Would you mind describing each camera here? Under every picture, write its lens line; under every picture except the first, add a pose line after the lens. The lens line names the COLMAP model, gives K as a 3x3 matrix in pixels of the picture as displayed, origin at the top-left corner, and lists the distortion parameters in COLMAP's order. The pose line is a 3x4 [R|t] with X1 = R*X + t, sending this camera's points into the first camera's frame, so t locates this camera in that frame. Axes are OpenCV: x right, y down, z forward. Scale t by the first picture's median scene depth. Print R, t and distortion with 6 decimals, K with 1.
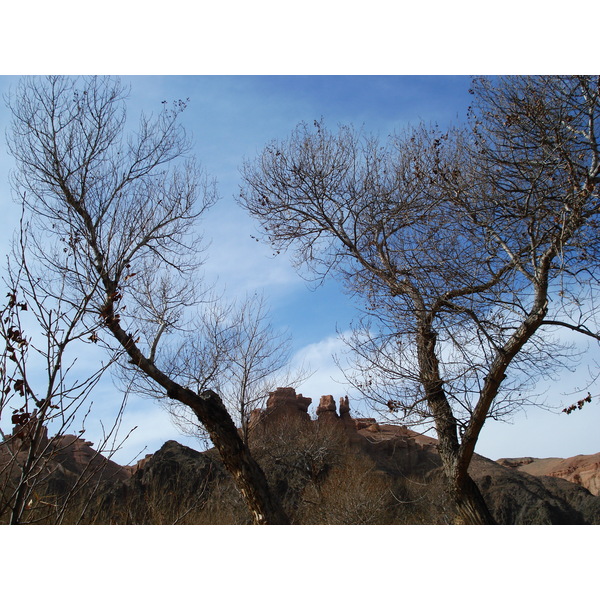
lens RADIAL K [[683.2, 0, 300.0], [0, 683.2, 300.0], [0, 0, 1]] dist [-0.066259, -0.113826]
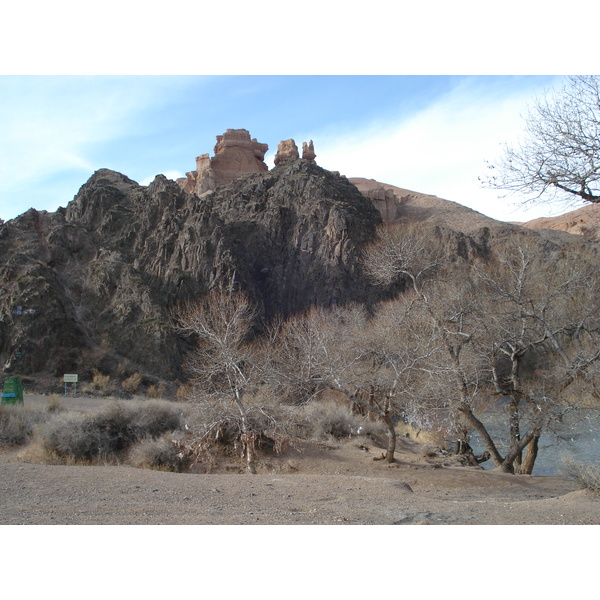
lens RADIAL K [[683.2, 0, 300.0], [0, 683.2, 300.0], [0, 0, 1]] dist [-0.066259, -0.113826]
pose [[0.993311, -0.044738, 0.106449, -0.040974], [0.009445, 0.950283, 0.311245, 0.068984], [-0.115081, -0.308158, 0.944349, 0.168704]]
